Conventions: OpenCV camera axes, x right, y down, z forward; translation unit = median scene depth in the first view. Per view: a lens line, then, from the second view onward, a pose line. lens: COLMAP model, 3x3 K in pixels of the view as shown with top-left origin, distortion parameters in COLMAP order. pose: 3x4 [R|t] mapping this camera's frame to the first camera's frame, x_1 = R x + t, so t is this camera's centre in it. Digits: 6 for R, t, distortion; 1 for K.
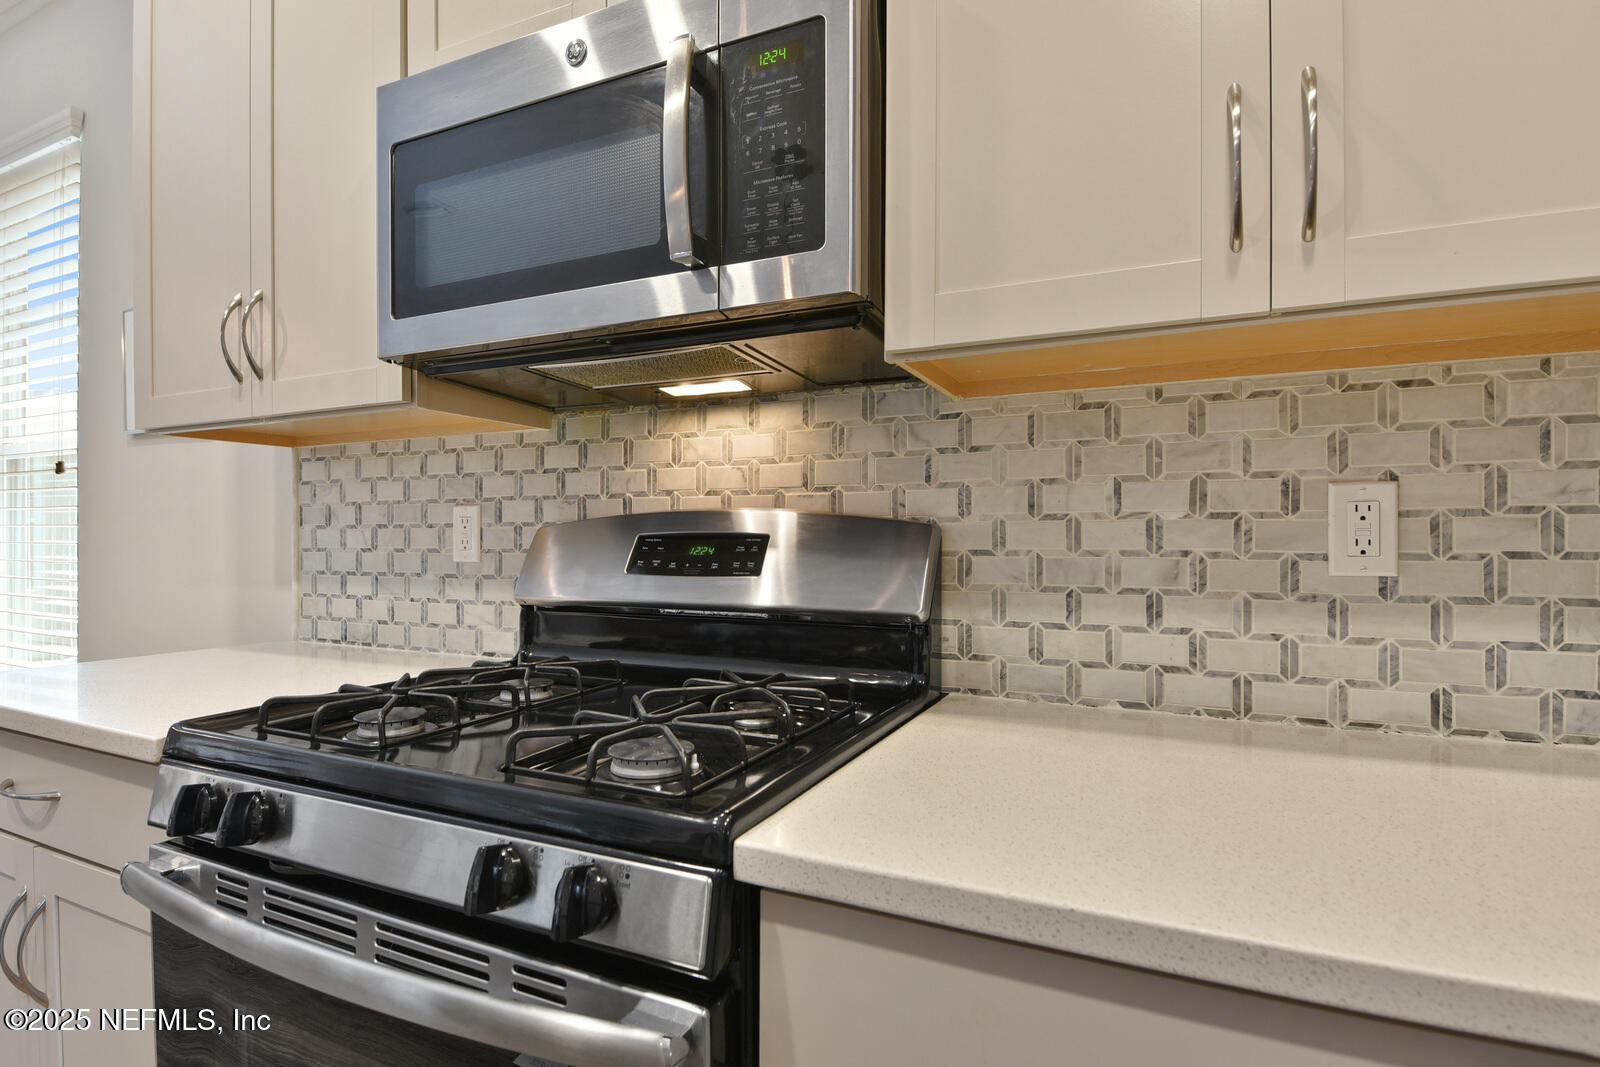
lens RADIAL K [[794.7, 0, 799.2], [0, 794.7, 545.3], [0, 0, 1]] dist [-0.000507, -0.000365]
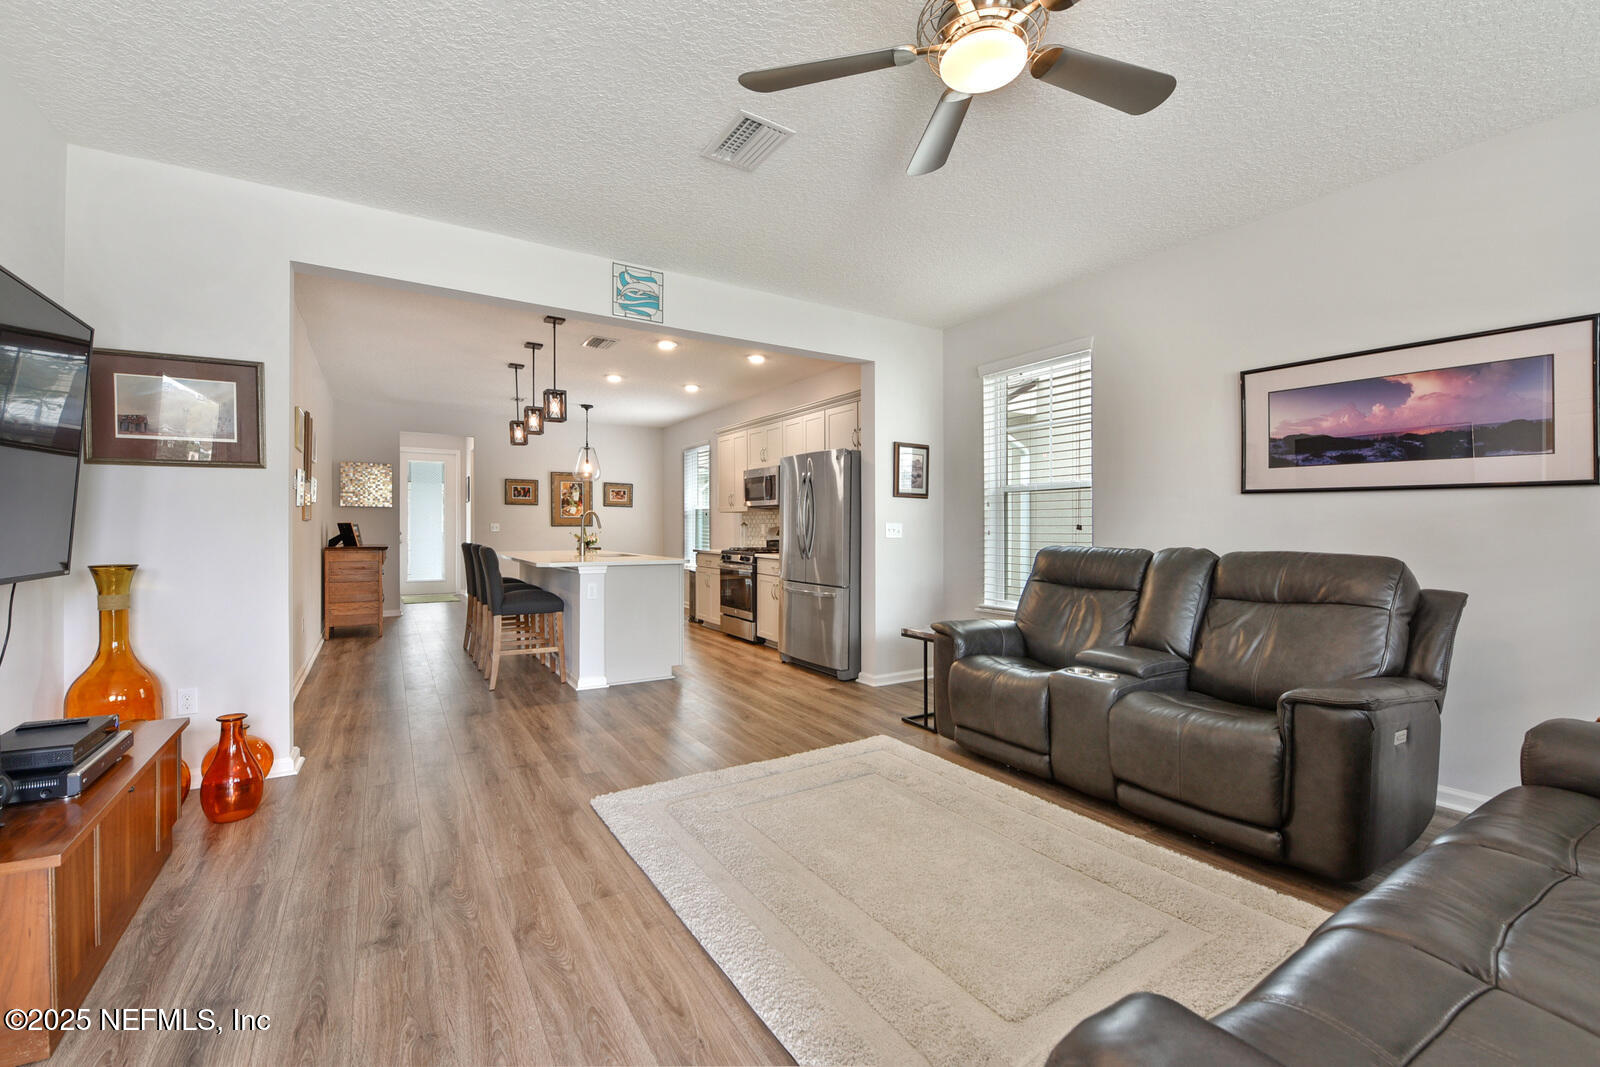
lens RADIAL K [[684.4, 0, 815.1], [0, 684.4, 532.5], [0, 0, 1]] dist [-0.001290, -0.000311]
pose [[0.851014, 0.006414, -0.525104, 2.960830], [-0.004951, 0.999979, 0.004191, -0.012088], [0.525120, -0.000967, 0.851028, -3.572530]]
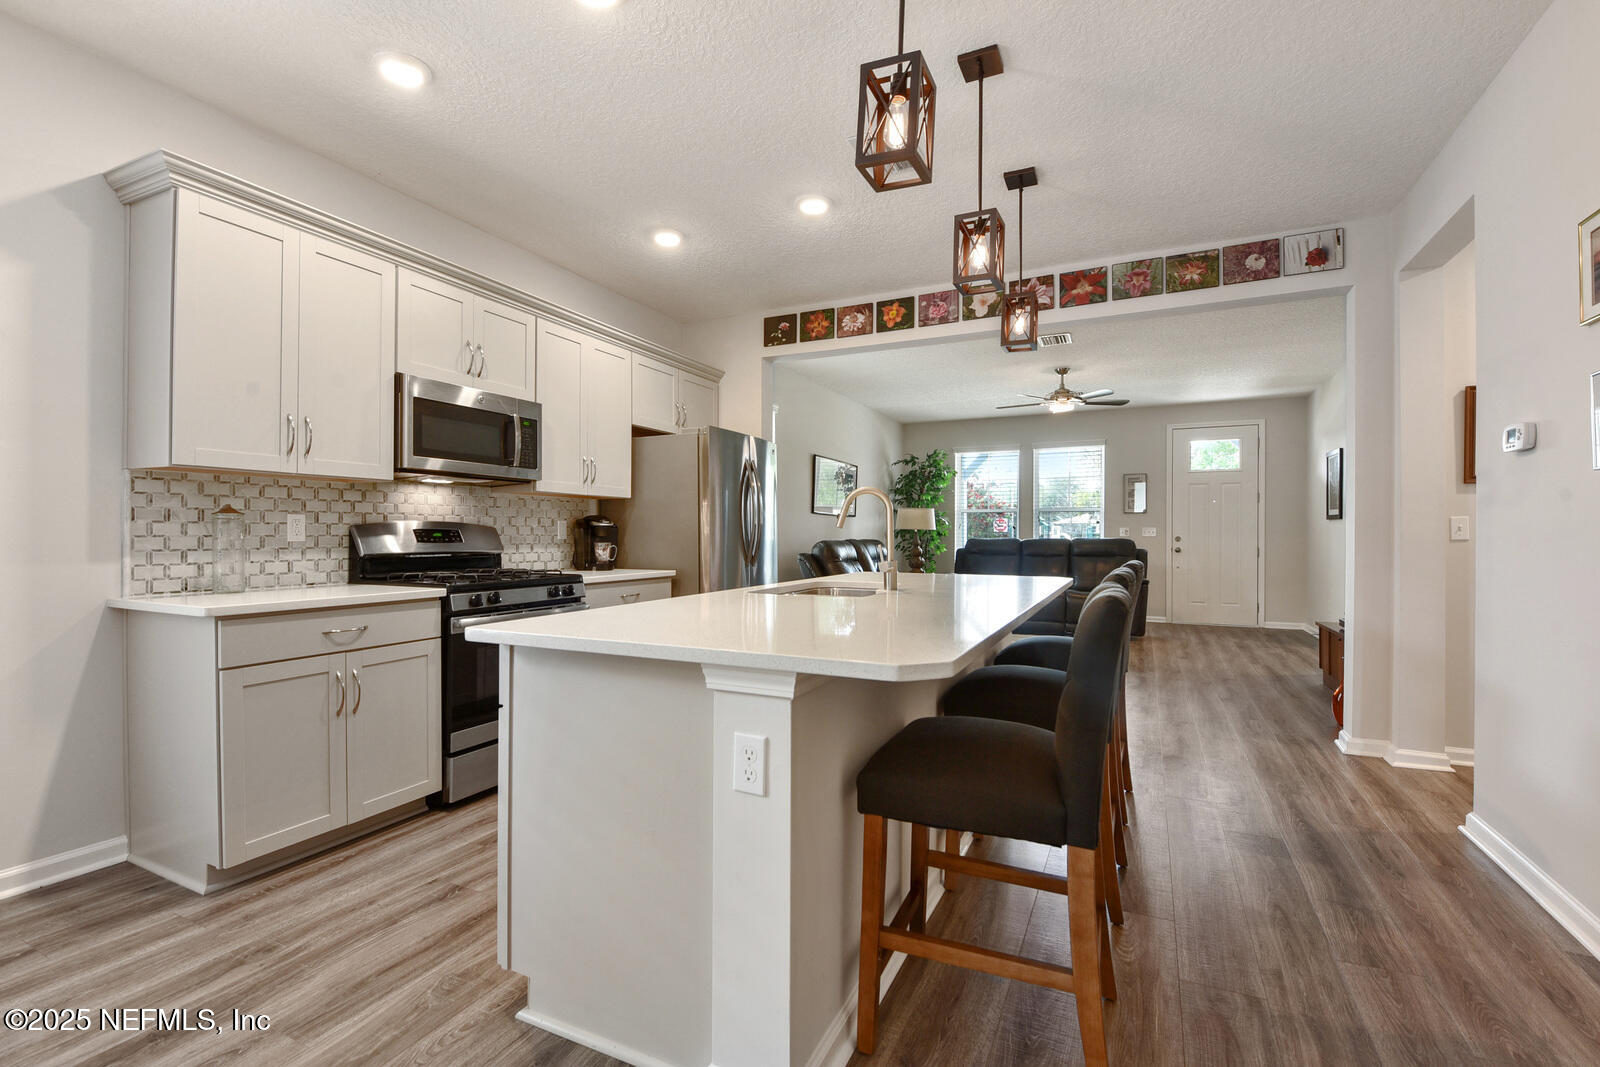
lens RADIAL K [[684.4, 0, 815.1], [0, 684.4, 532.5], [0, 0, 1]] dist [-0.001290, -0.000311]
pose [[-0.008983, 0.000633, 0.999959, -2.553687], [0.000562, 1.000000, -0.000628, 0.000291], [-0.999959, 0.000557, -0.008983, -0.386057]]
